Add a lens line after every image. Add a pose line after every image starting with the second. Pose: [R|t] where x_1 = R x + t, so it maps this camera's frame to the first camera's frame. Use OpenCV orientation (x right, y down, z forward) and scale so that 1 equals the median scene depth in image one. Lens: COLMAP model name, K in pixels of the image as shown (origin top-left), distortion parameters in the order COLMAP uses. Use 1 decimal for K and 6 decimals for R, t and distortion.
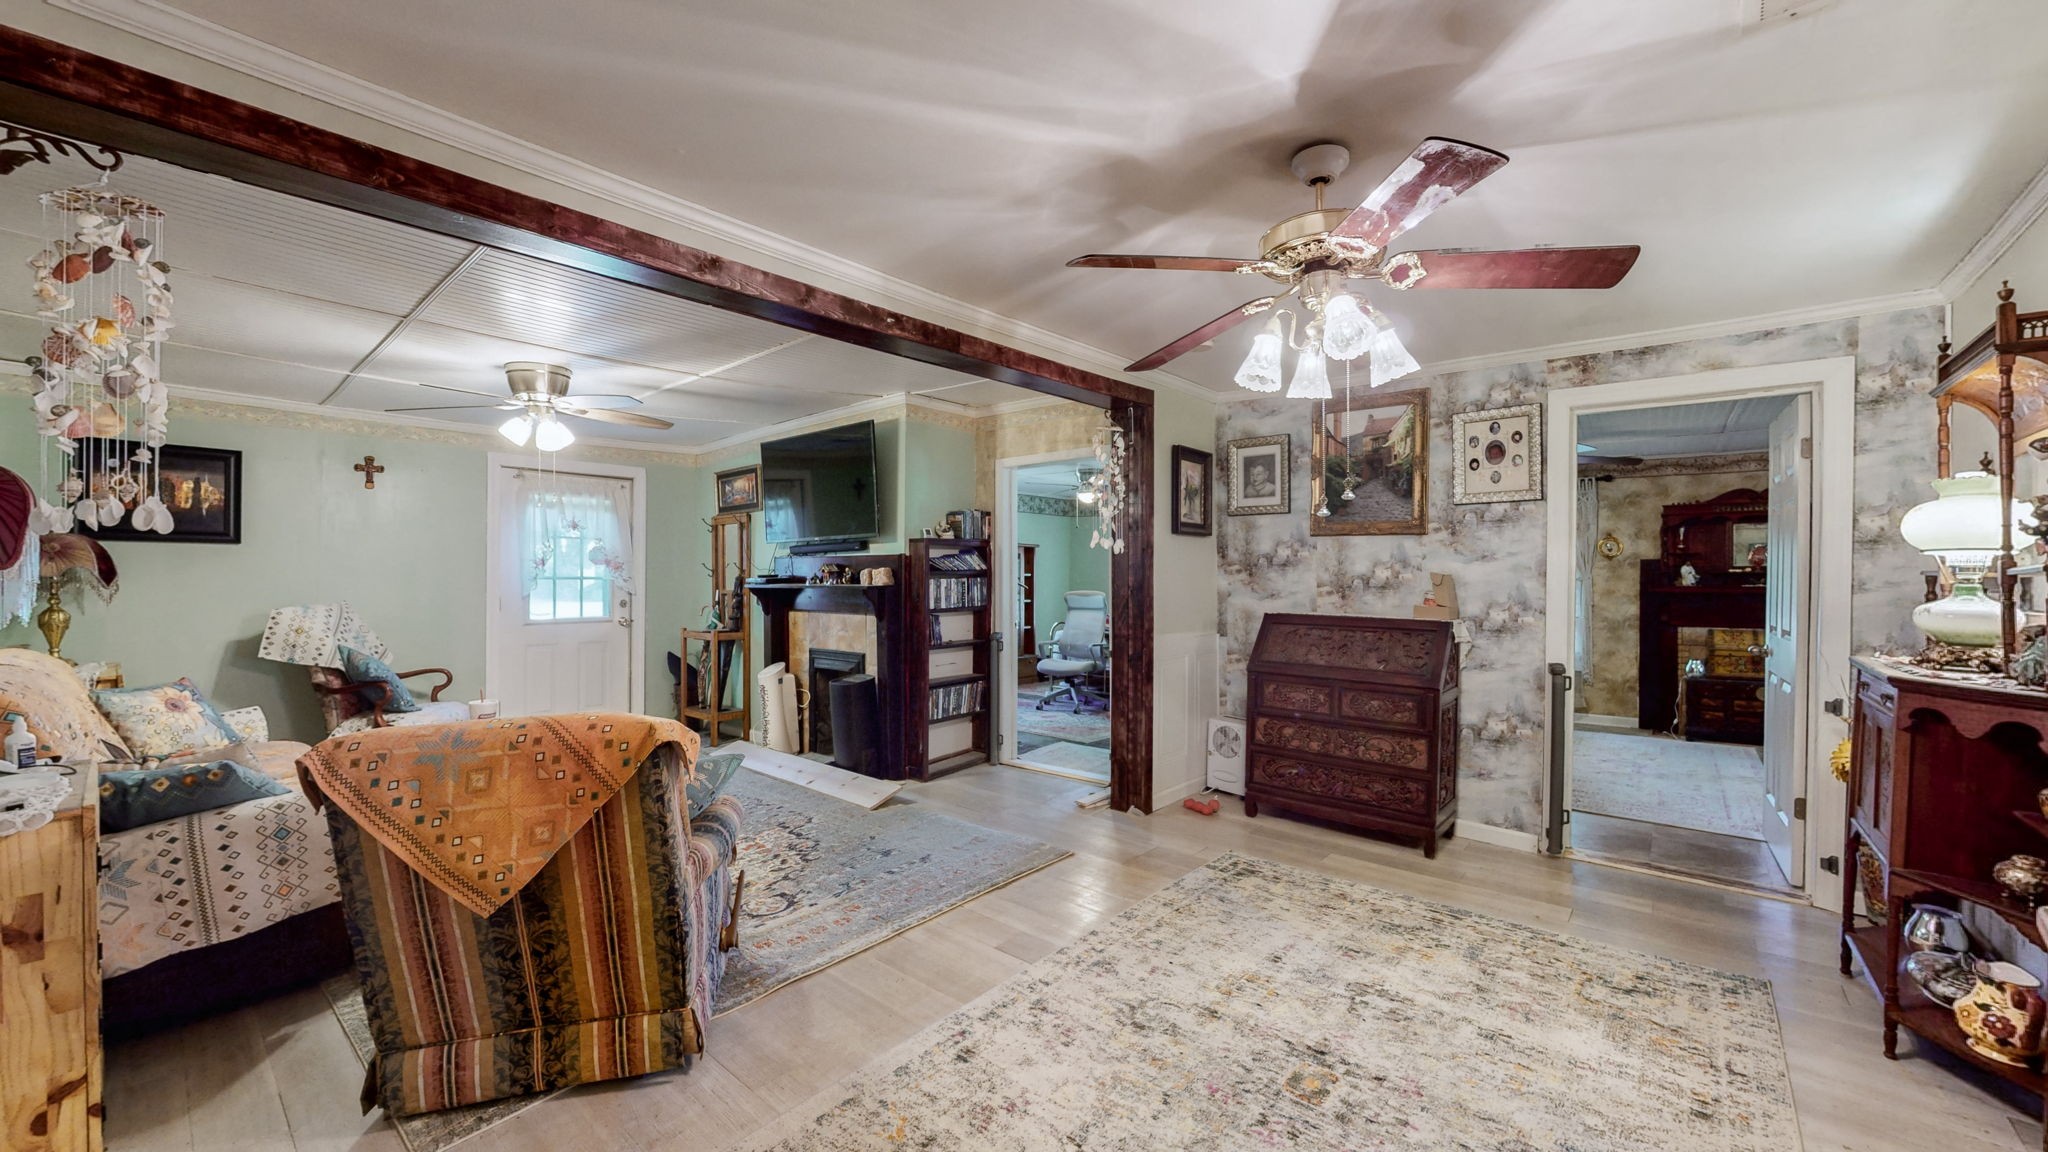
lens RADIAL K [[790.6, 0, 1013.7], [0, 790.6, 585.6], [0, 0, 1]] dist [0.002766, -0.000103]
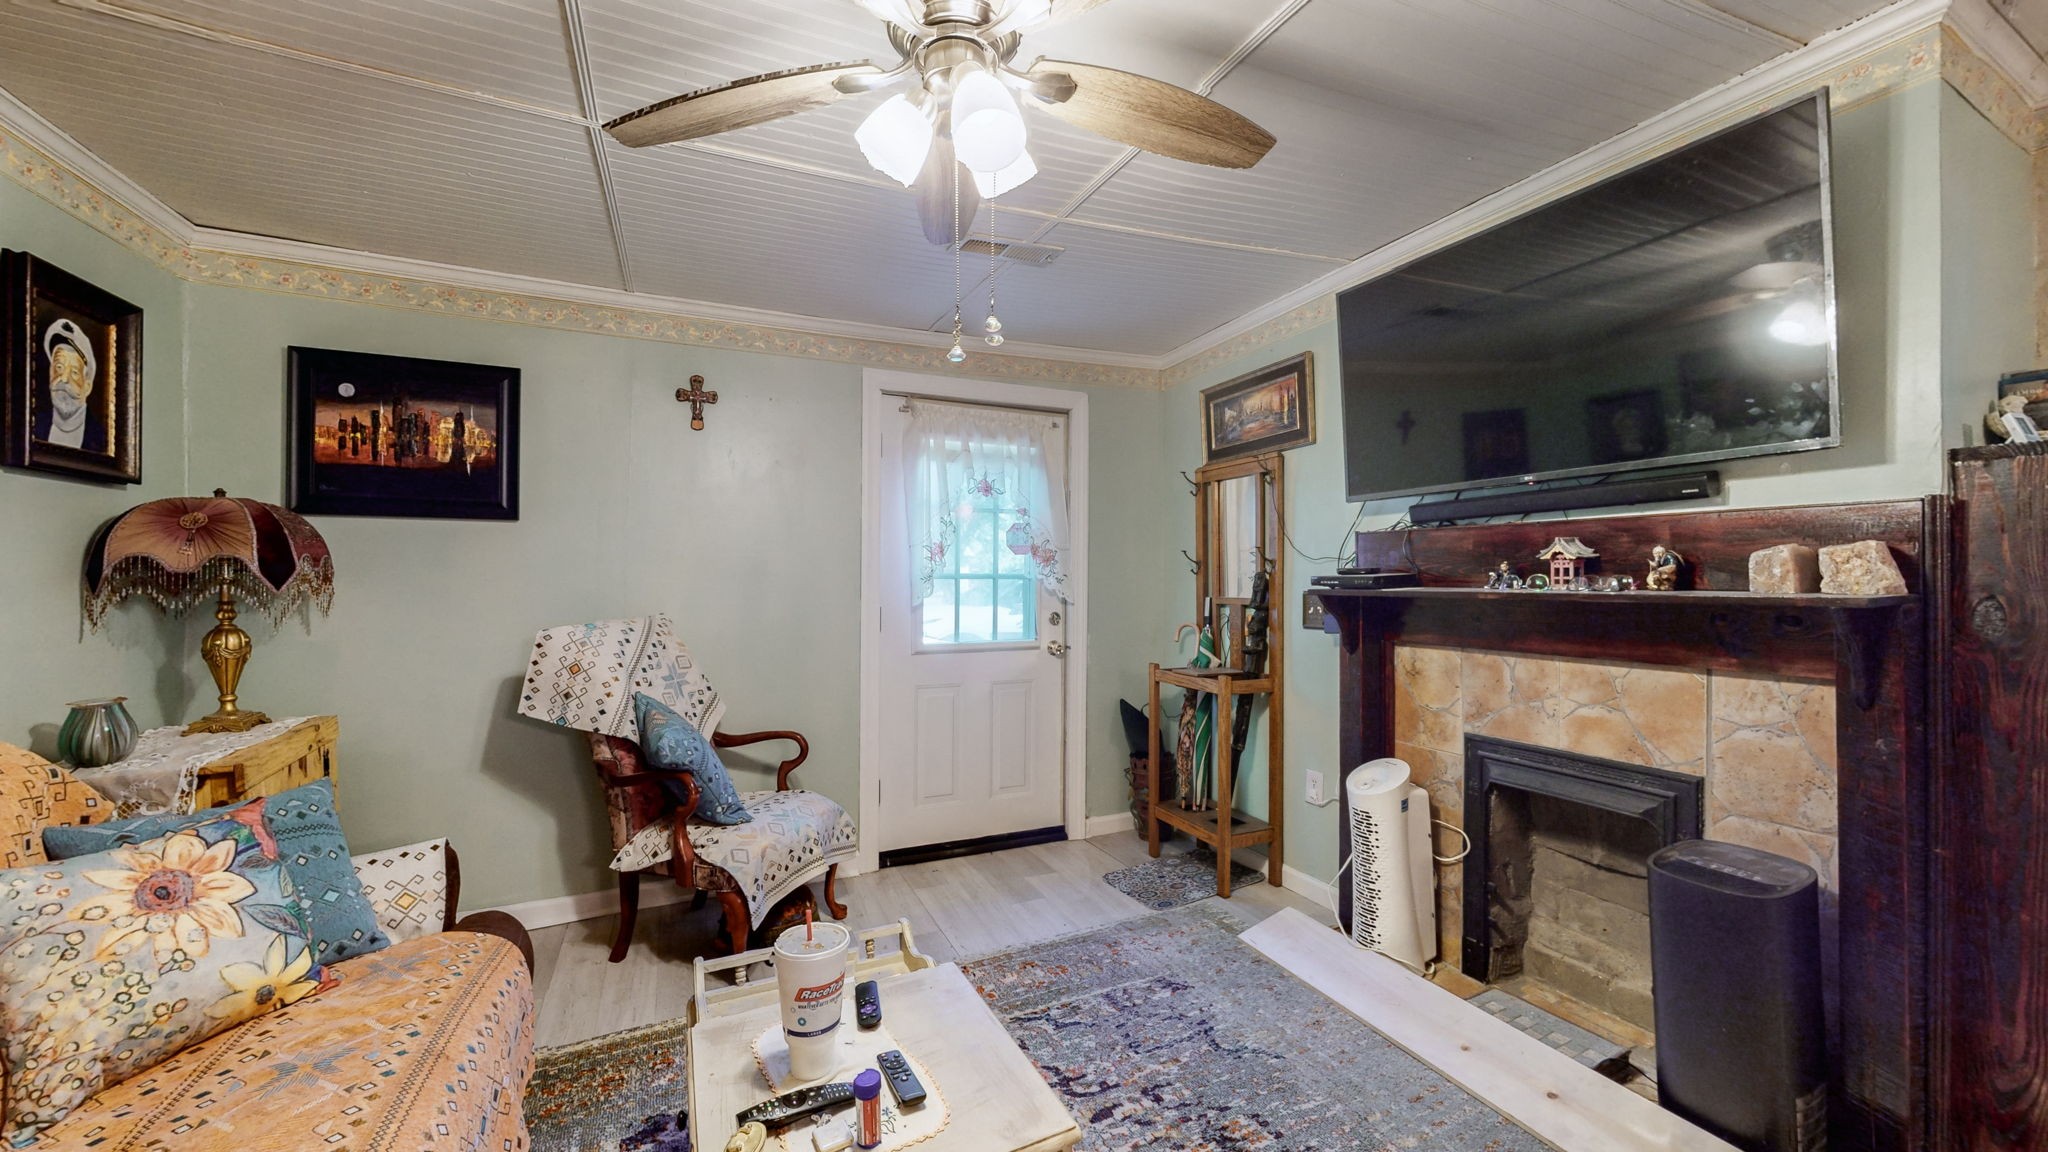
lens RADIAL K [[790.6, 0, 1013.7], [0, 790.6, 585.6], [0, 0, 1]] dist [0.002766, -0.000103]
pose [[0.908986, 0.002245, -0.416821, -0.302688], [-0.002371, 0.999997, 0.000215, -0.002764], [0.416821, 0.000793, 0.908988, 0.490772]]
